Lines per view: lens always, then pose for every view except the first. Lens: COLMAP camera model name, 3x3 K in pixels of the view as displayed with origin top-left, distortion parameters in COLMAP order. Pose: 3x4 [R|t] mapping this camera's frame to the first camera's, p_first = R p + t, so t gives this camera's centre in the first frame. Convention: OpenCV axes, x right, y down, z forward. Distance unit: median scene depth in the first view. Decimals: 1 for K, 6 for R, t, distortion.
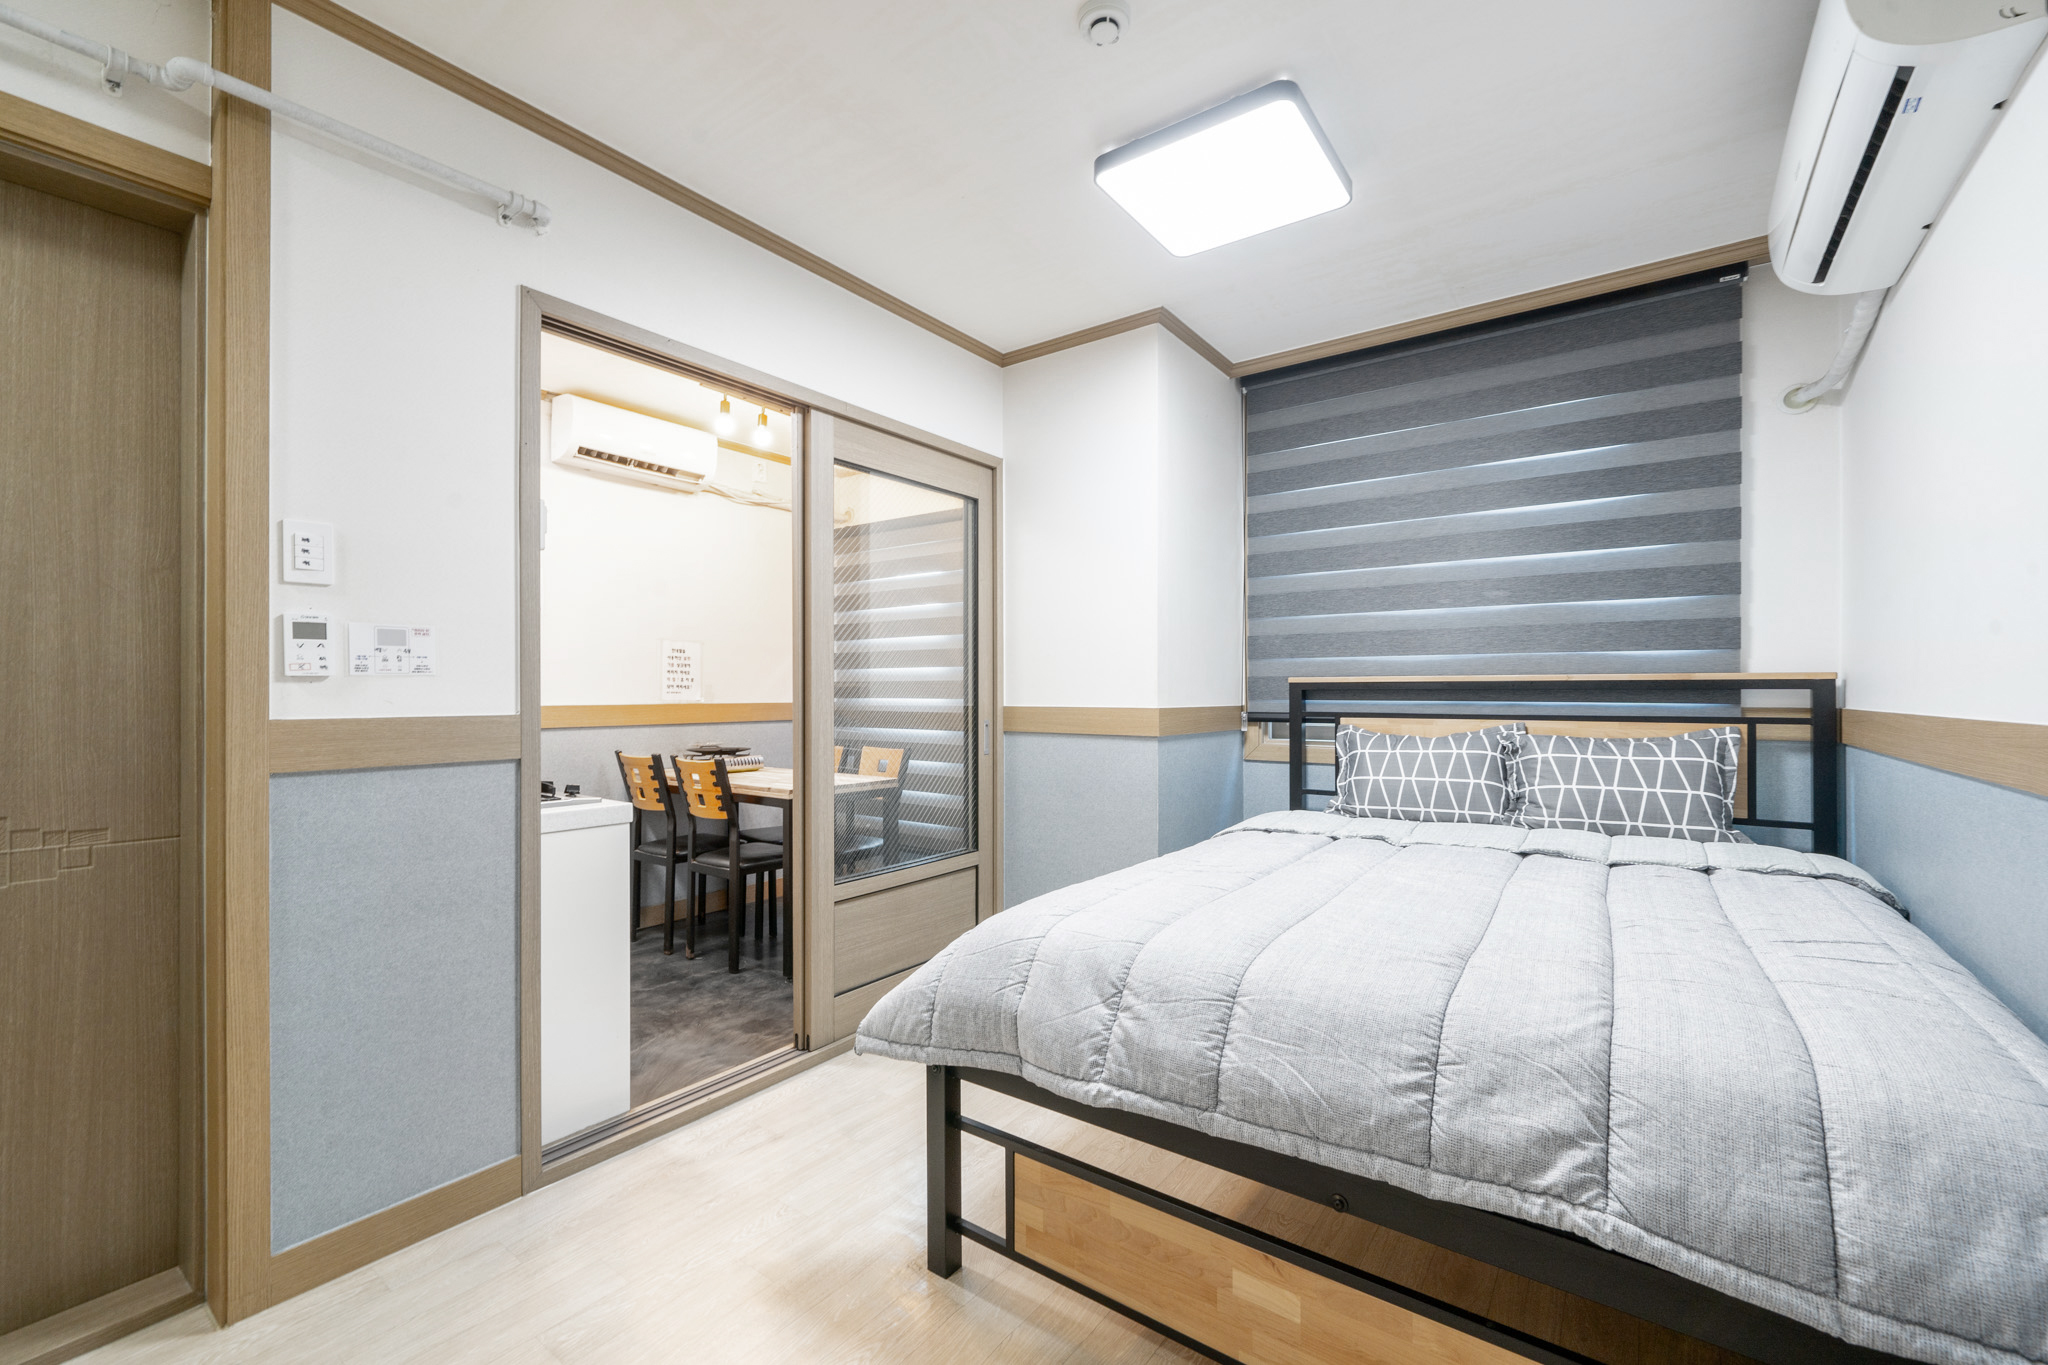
lens RADIAL K [[836.5, 0, 984.3], [0, 836.5, 688.6], [0, 0, 1]] dist [-0.008511, 0.001149]
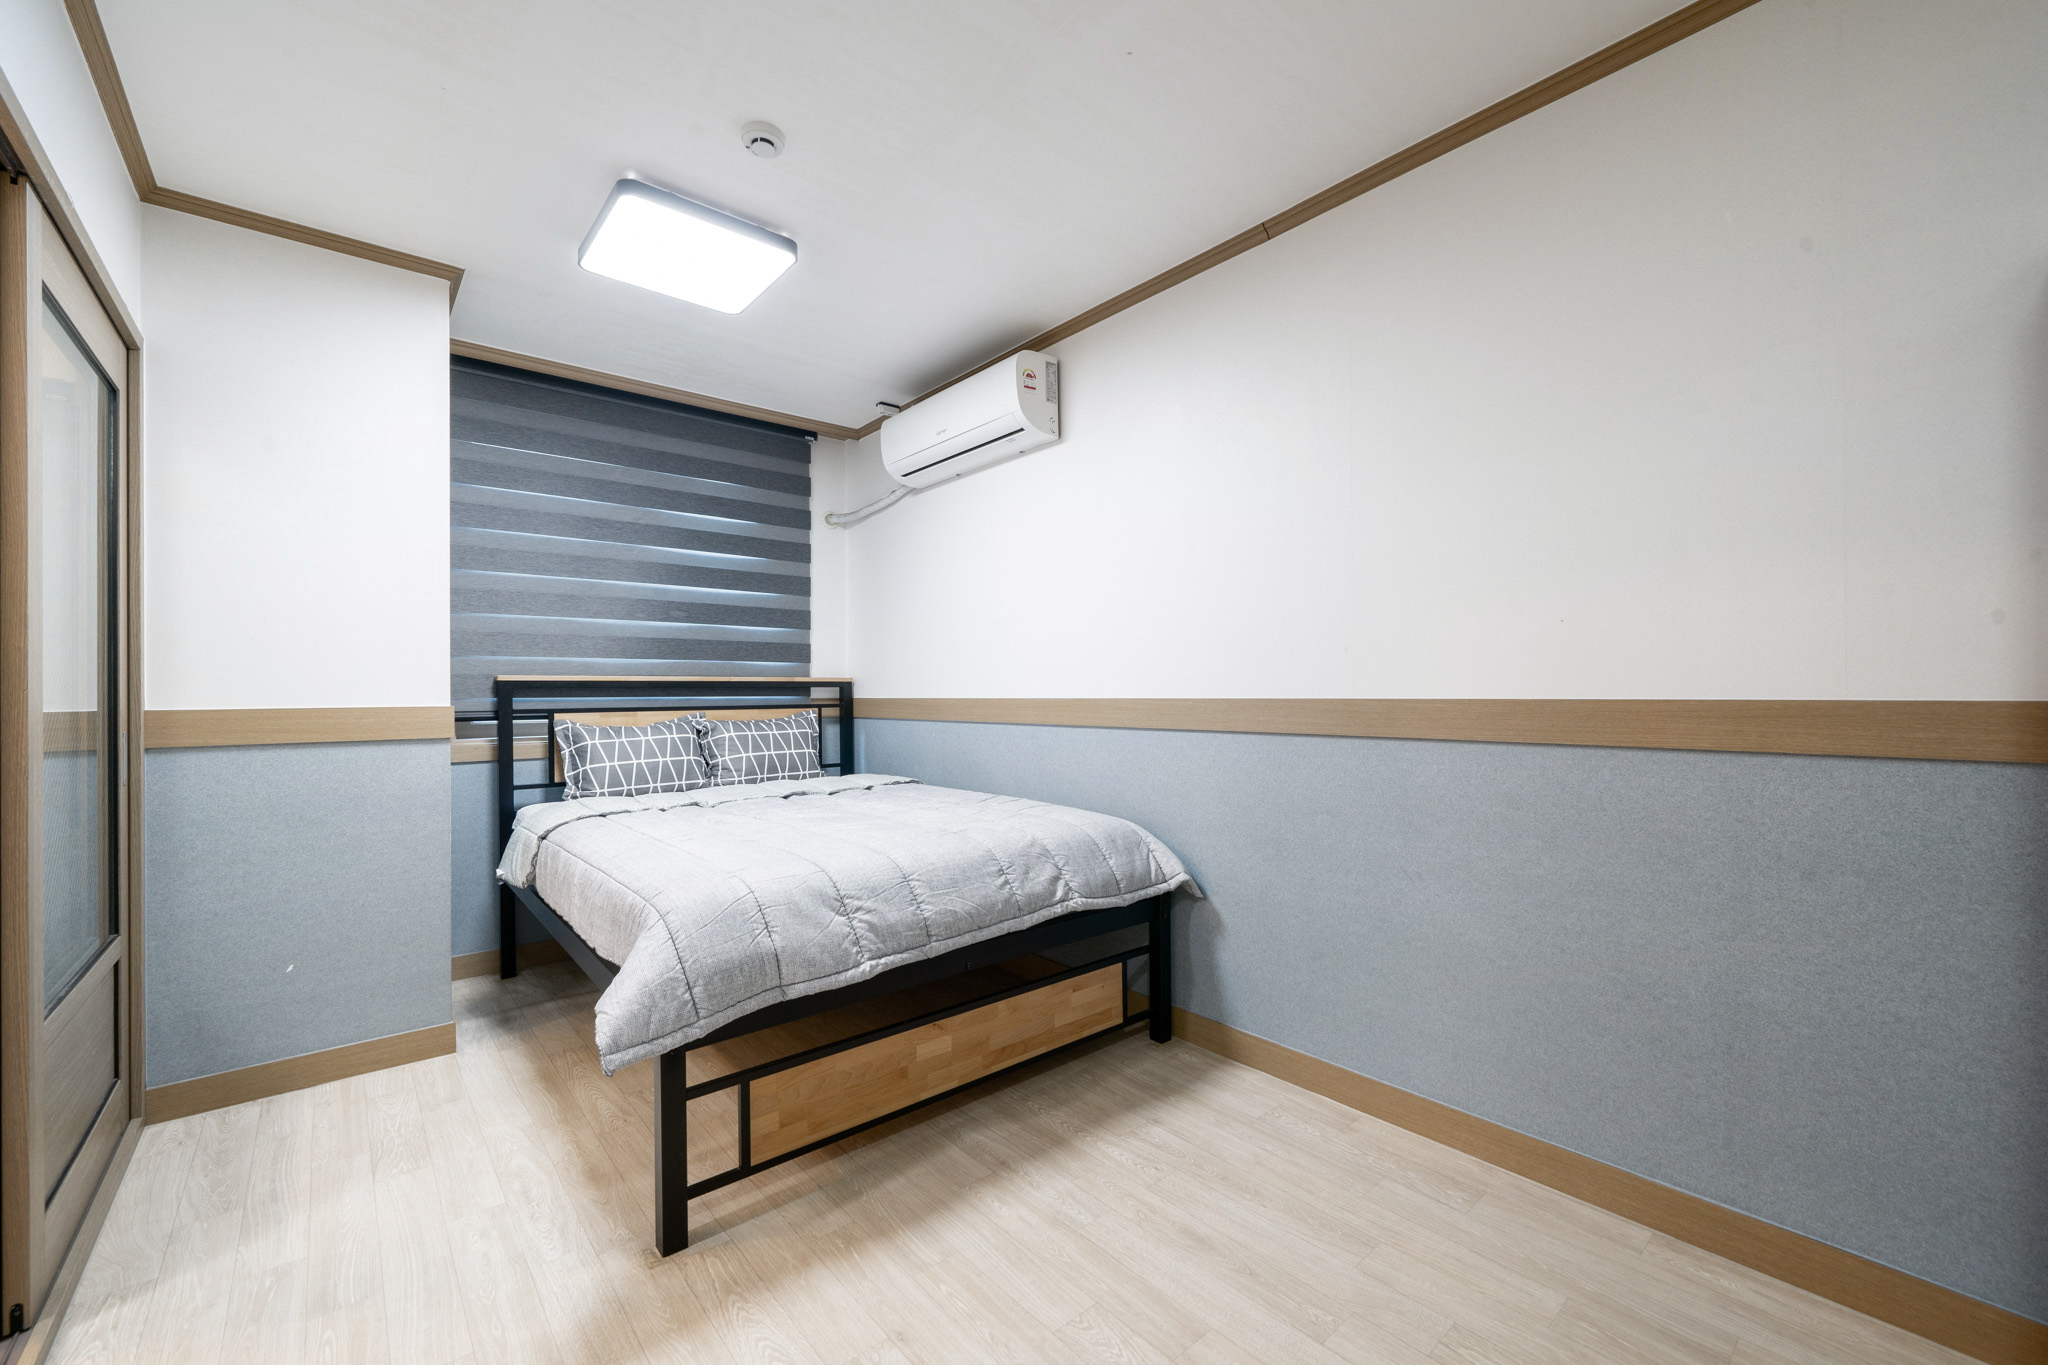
lens RADIAL K [[836.5, 0, 1021.8], [0, 836.5, 676.5], [0, 0, 1]] dist [-0.008511, 0.001149]
pose [[0.214567, 0.015635, 0.976584, -0.624198], [0.001533, 0.999865, -0.016344, 0.007338], [-0.976708, 0.005004, 0.214514, 0.230633]]
